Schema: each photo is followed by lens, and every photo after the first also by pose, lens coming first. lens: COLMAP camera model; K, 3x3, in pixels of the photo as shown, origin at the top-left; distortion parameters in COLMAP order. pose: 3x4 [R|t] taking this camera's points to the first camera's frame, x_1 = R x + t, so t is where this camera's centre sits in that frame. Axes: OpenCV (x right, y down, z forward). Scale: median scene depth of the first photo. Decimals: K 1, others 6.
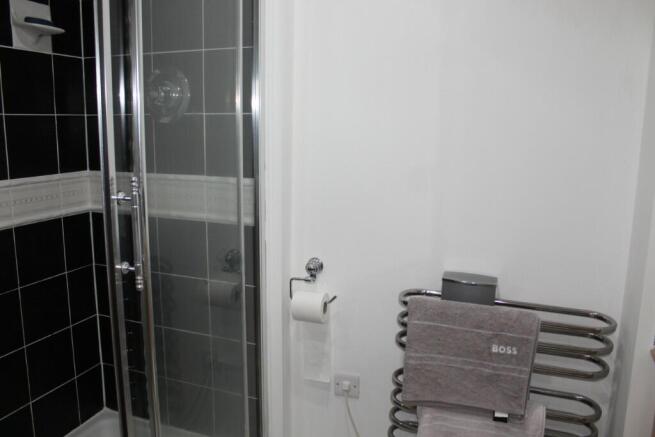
lens RADIAL K [[545.8, 0, 326.0], [0, 545.8, 217.1], [0, 0, 1]] dist [-0.098762, 0.004496]
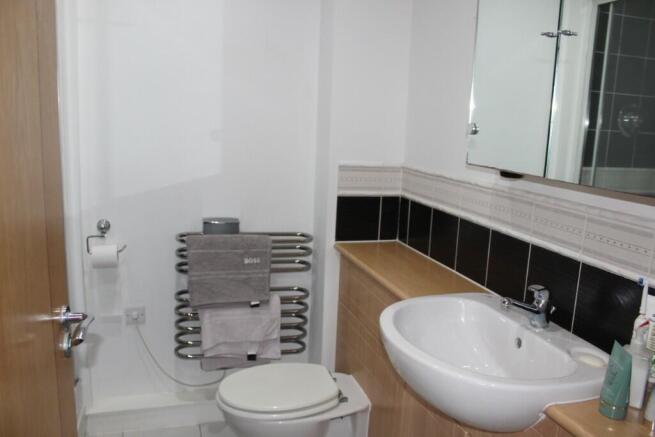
lens RADIAL K [[545.8, 0, 327.4], [0, 545.8, 220.1], [0, 0, 1]] dist [-0.098762, 0.004496]
pose [[0.800088, -0.096106, 0.592134, -0.397720], [0.081216, 0.995349, 0.051811, 0.061351], [-0.594359, 0.006638, 0.804172, -0.385492]]
